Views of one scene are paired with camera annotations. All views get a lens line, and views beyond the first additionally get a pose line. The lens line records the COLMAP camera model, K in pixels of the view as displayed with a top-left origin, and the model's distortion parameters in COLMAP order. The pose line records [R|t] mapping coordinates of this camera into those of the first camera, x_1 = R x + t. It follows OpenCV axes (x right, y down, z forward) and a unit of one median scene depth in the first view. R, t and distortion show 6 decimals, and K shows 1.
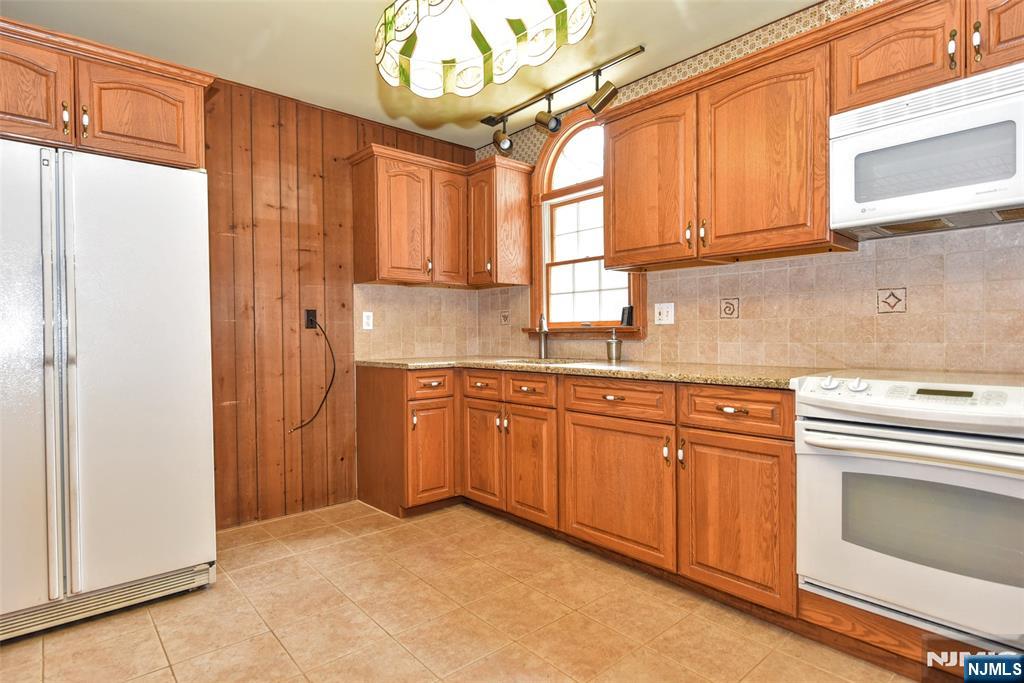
lens RADIAL K [[542.7, 0, 509.4], [0, 542.7, 338.9], [0, 0, 1]] dist [-0.005817, 0.000069]
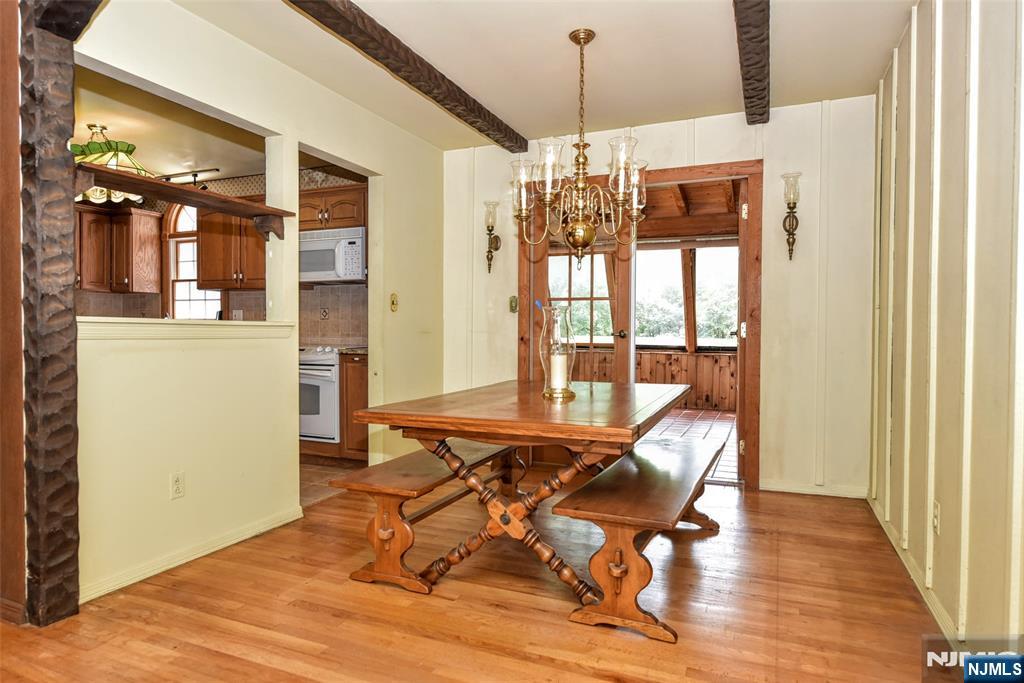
lens RADIAL K [[612.9, 0, 511.2], [0, 612.9, 343.7], [0, 0, 1]] dist [-0.001550, -0.000728]
pose [[0.901124, 0.005768, 0.433524, 0.256618], [-0.011861, 0.999865, 0.011351, 0.011947], [-0.433400, -0.015370, 0.901071, -1.346748]]
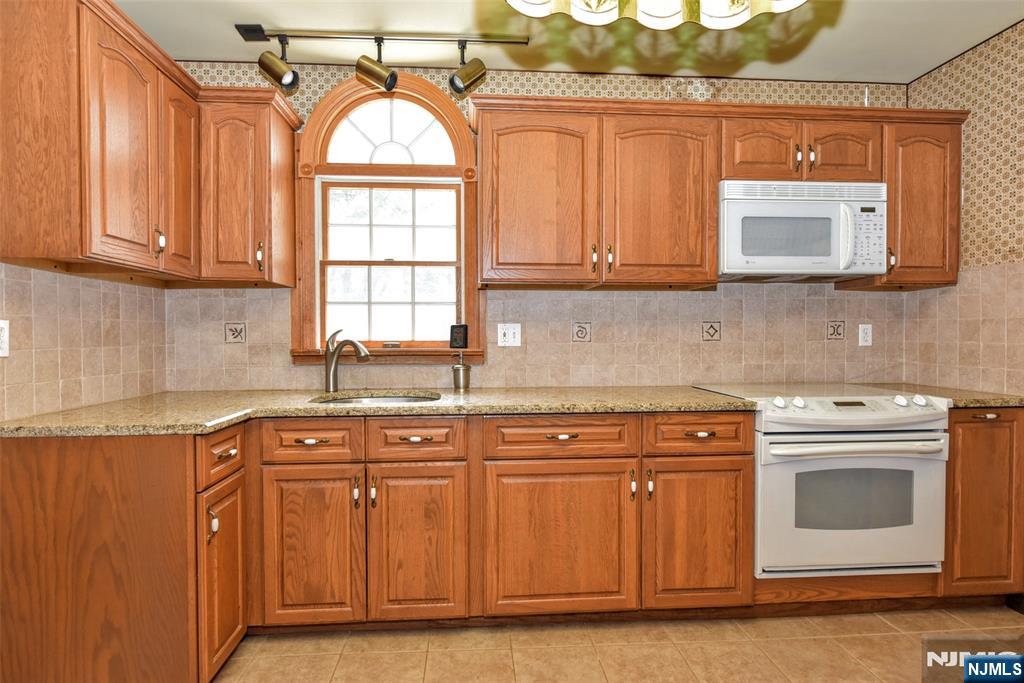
lens RADIAL K [[529.4, 0, 514.8], [0, 529.4, 341.5], [0, 0, 1]] dist [-0.004939, -0.001294]
pose [[0.601127, -0.001645, 0.799152, -0.492095], [0.004489, 0.999989, -0.001319, -0.038969], [-0.799141, 0.004380, 0.601128, 0.515060]]
